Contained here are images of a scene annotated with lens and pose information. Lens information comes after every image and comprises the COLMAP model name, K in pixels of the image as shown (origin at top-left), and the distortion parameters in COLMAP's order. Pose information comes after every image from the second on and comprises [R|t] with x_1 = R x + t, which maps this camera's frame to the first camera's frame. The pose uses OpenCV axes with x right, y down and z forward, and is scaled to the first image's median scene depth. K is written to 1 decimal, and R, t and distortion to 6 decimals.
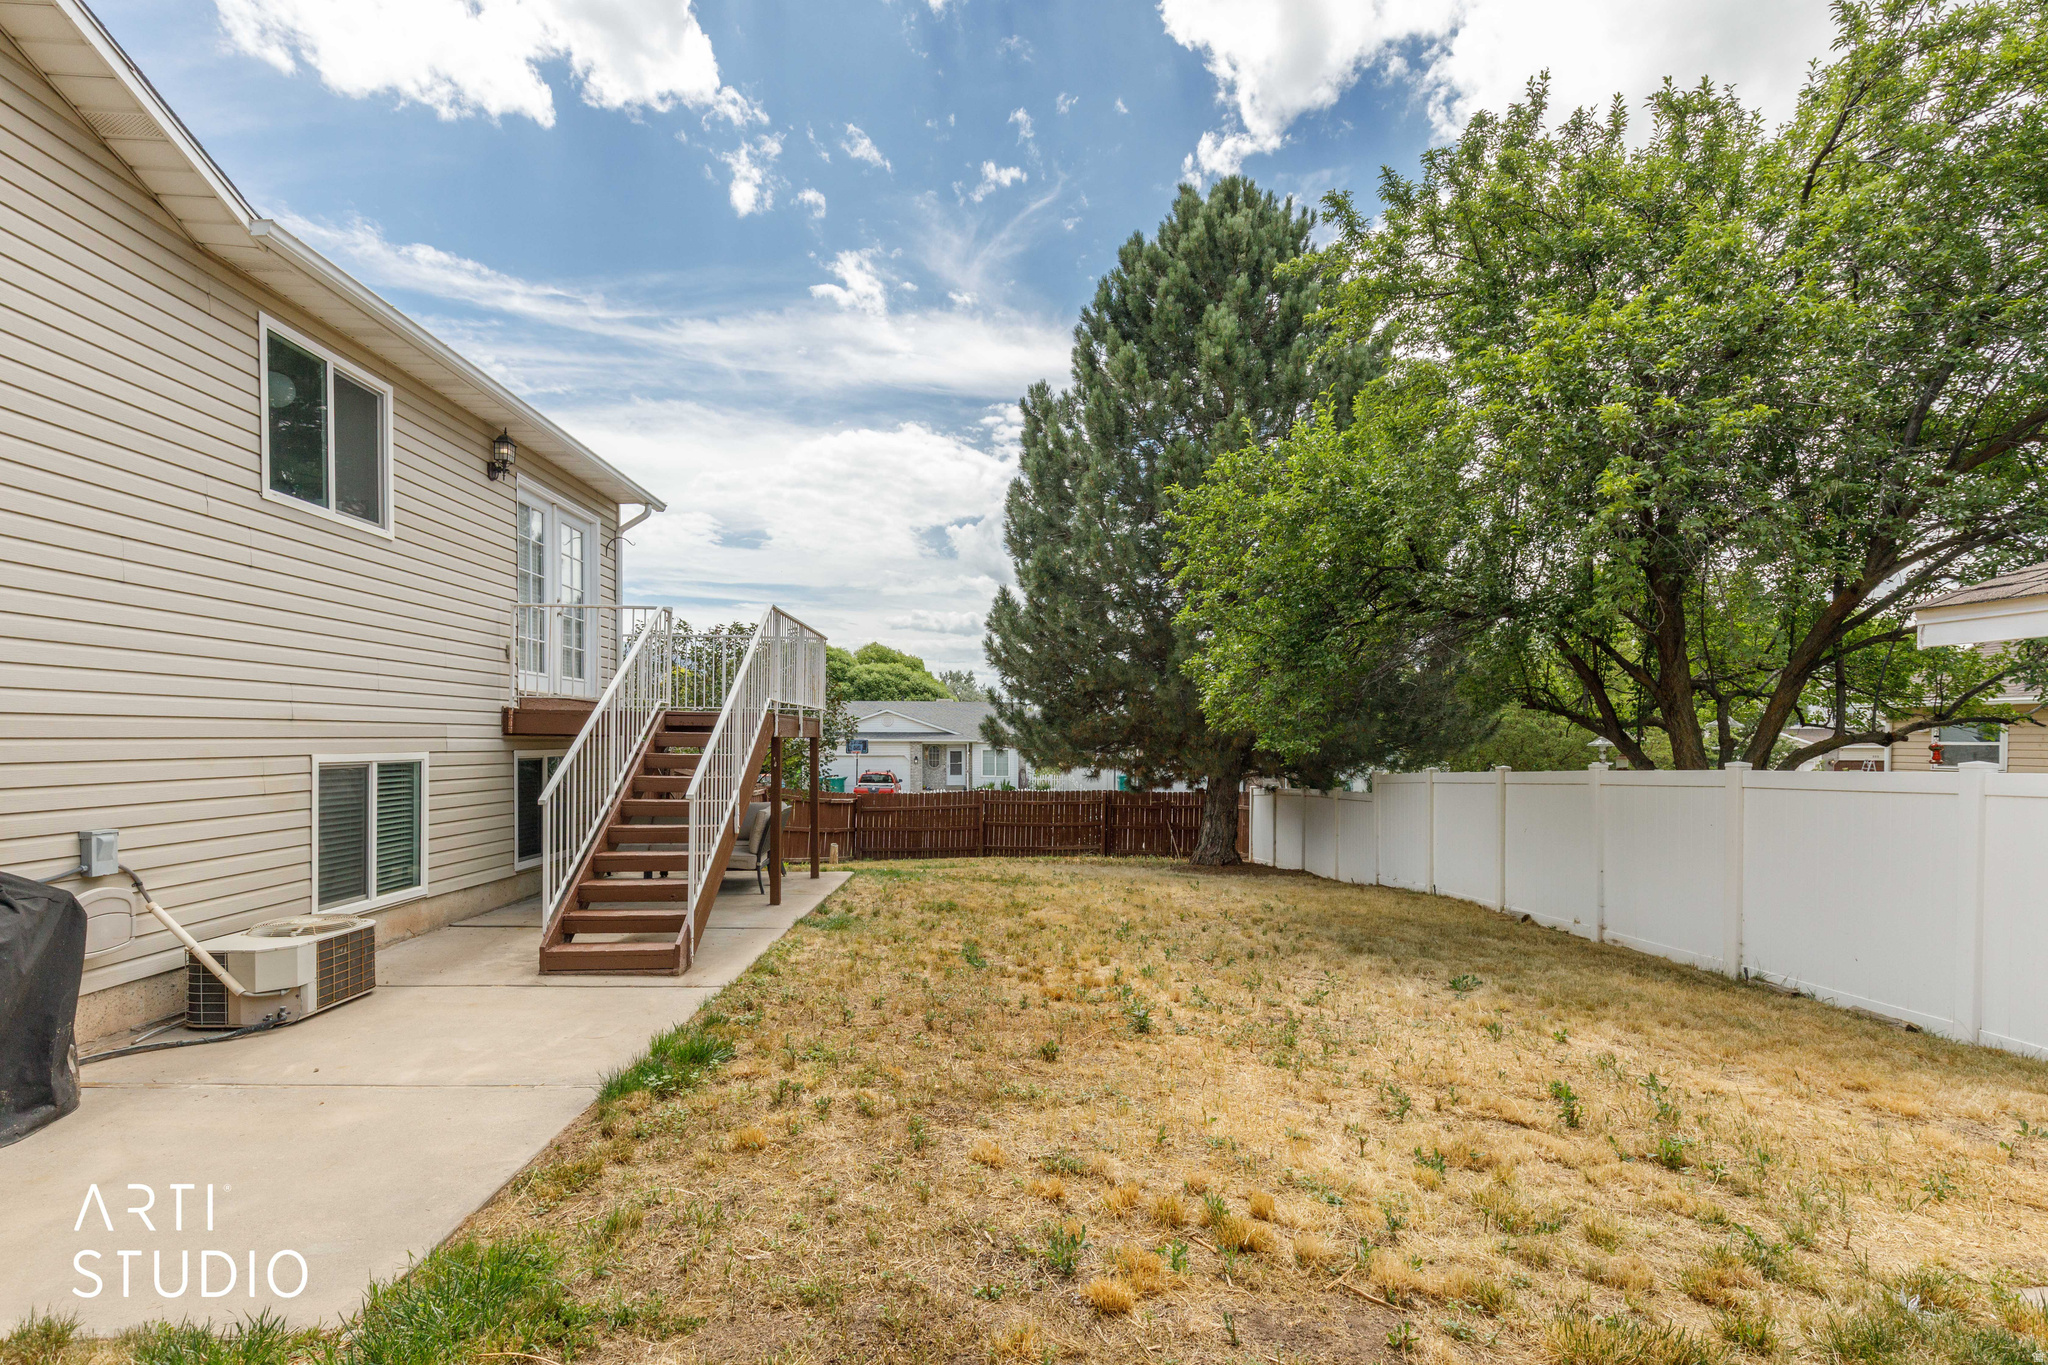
lens RADIAL K [[989.3, 0, 1016.1], [0, 989.3, 751.9], [0, 0, 1]] dist [0.011219, -0.000217]
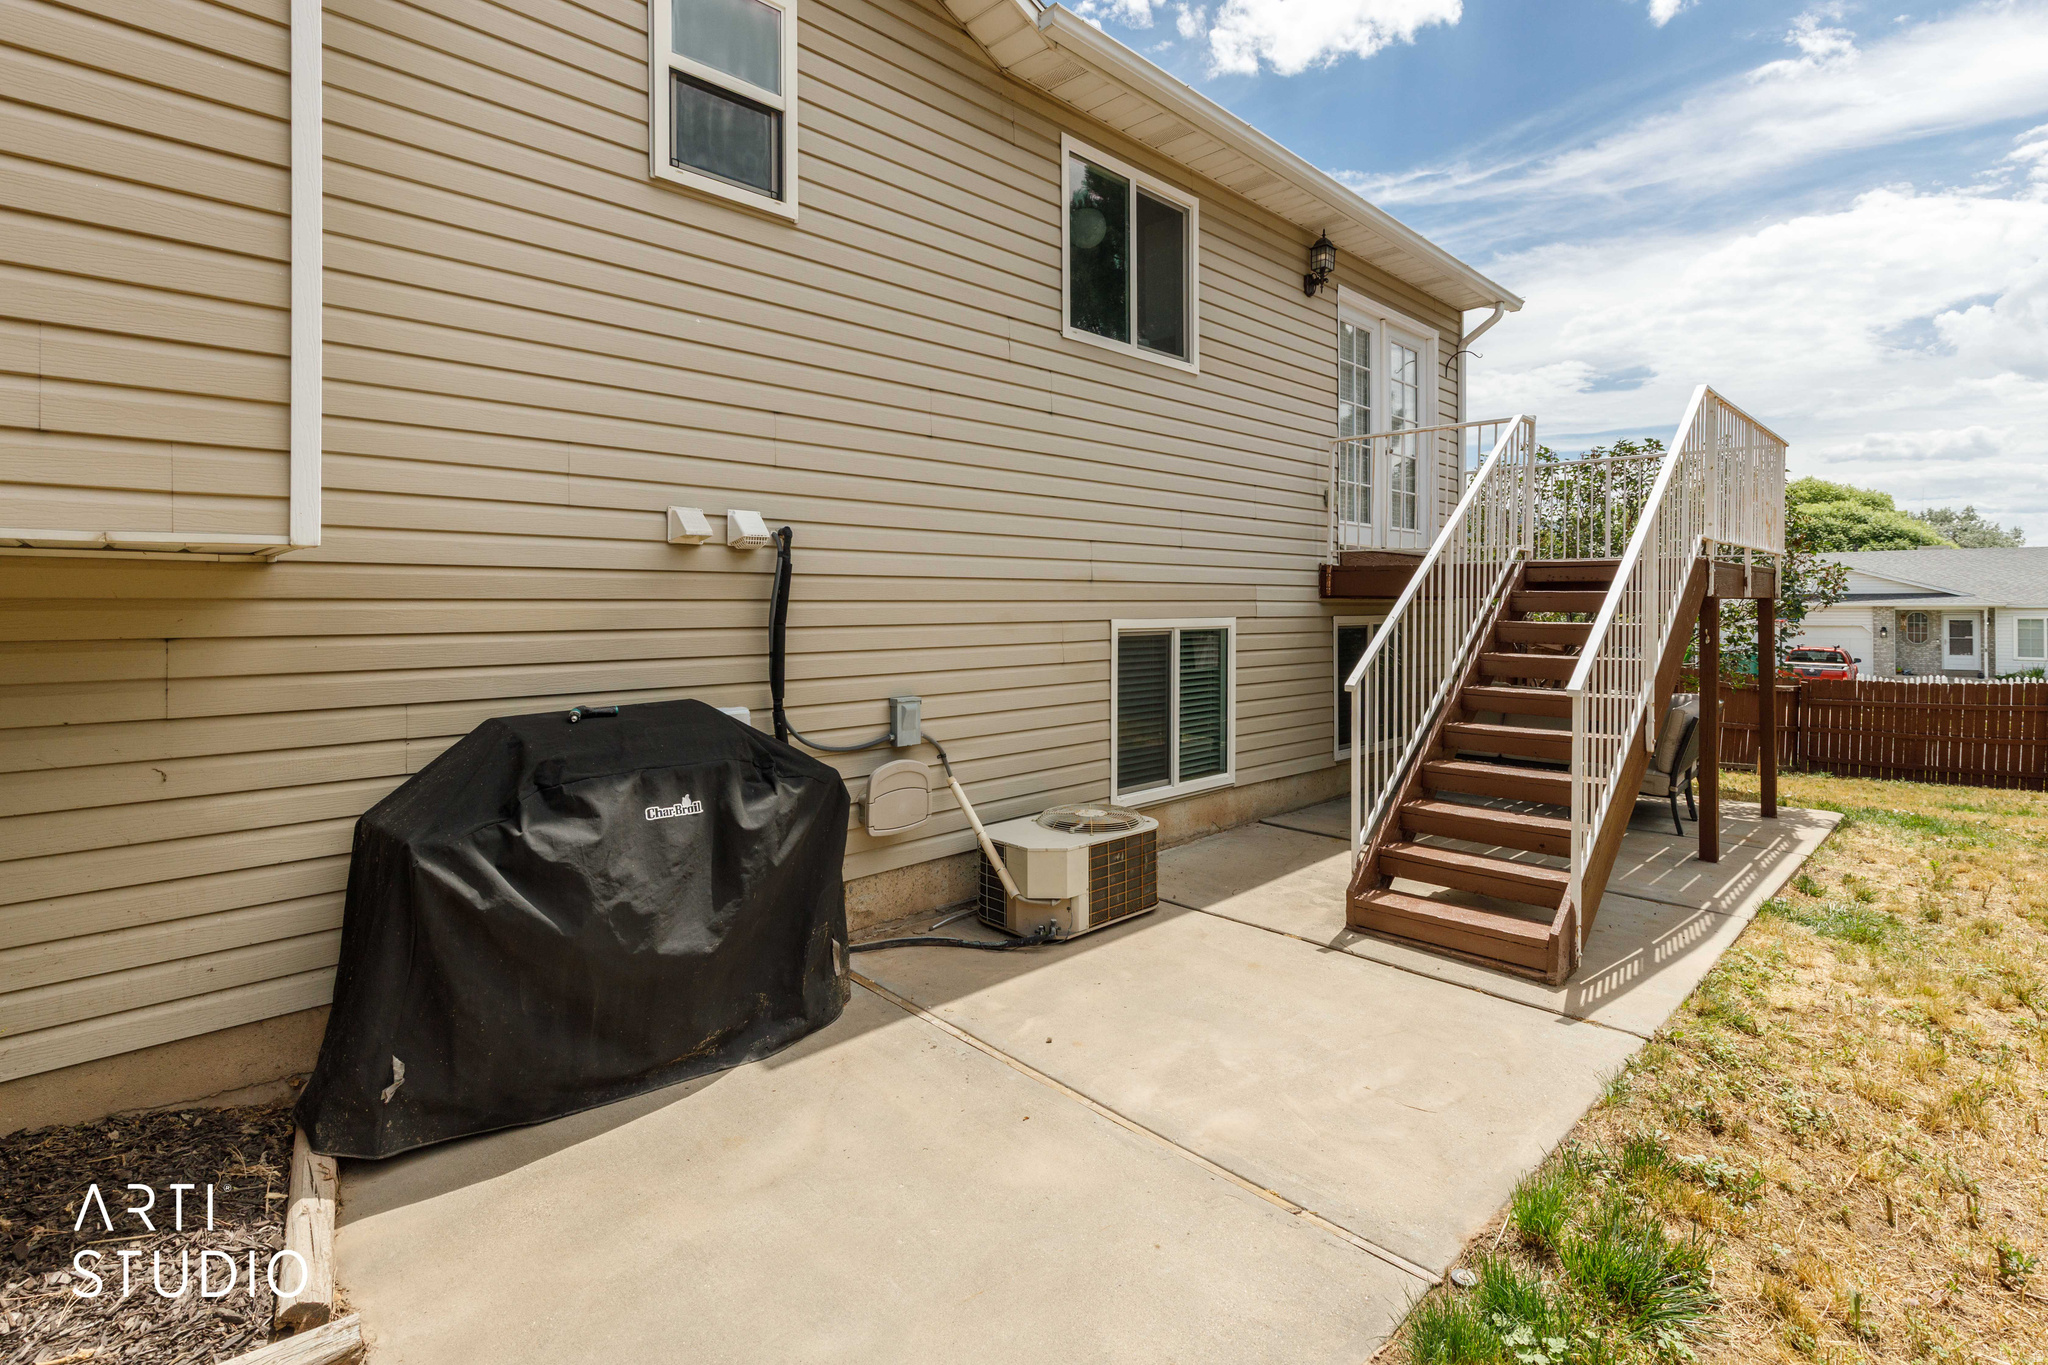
lens RADIAL K [[977.1, 0, 1033.2], [0, 977.1, 600.2], [0, 0, 1]] dist [0.008480, -0.000398]
pose [[0.698868, -0.006064, -0.715225, -0.126069], [-0.006775, 0.999863, -0.015098, -0.001104], [0.715218, 0.015397, 0.698731, 0.328649]]
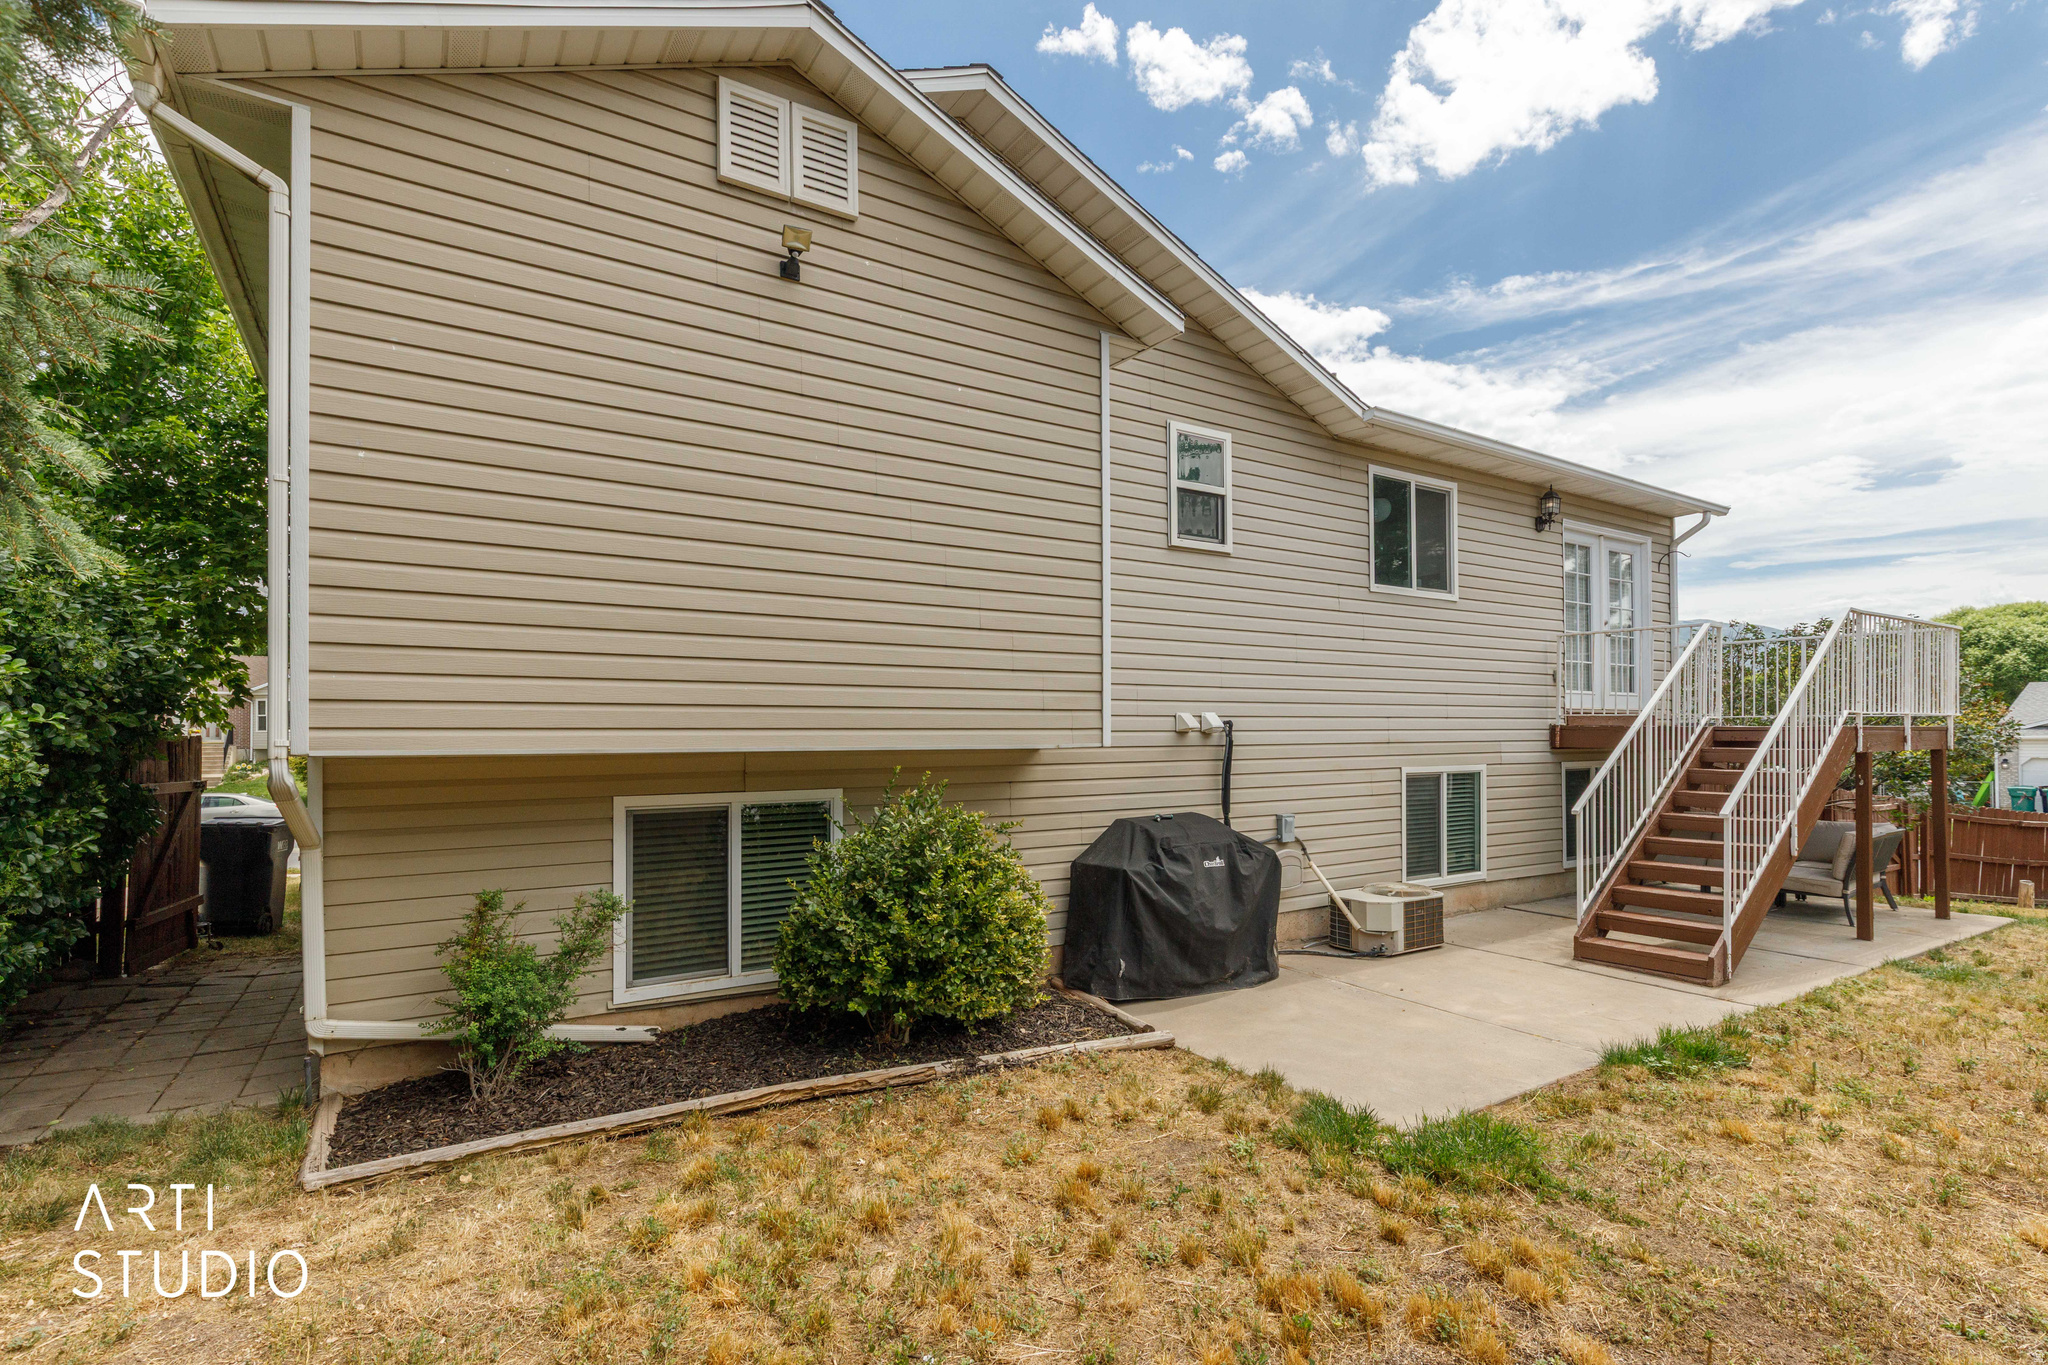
lens RADIAL K [[940.2, 0, 975.7], [0, 940.2, 728.0], [0, 0, 1]] dist [0.002221, -0.000229]
pose [[0.495631, -0.013404, -0.868430, 0.134392], [-0.002917, 0.999850, -0.017098, -0.027156], [0.868528, 0.011007, 0.495517, -0.162438]]
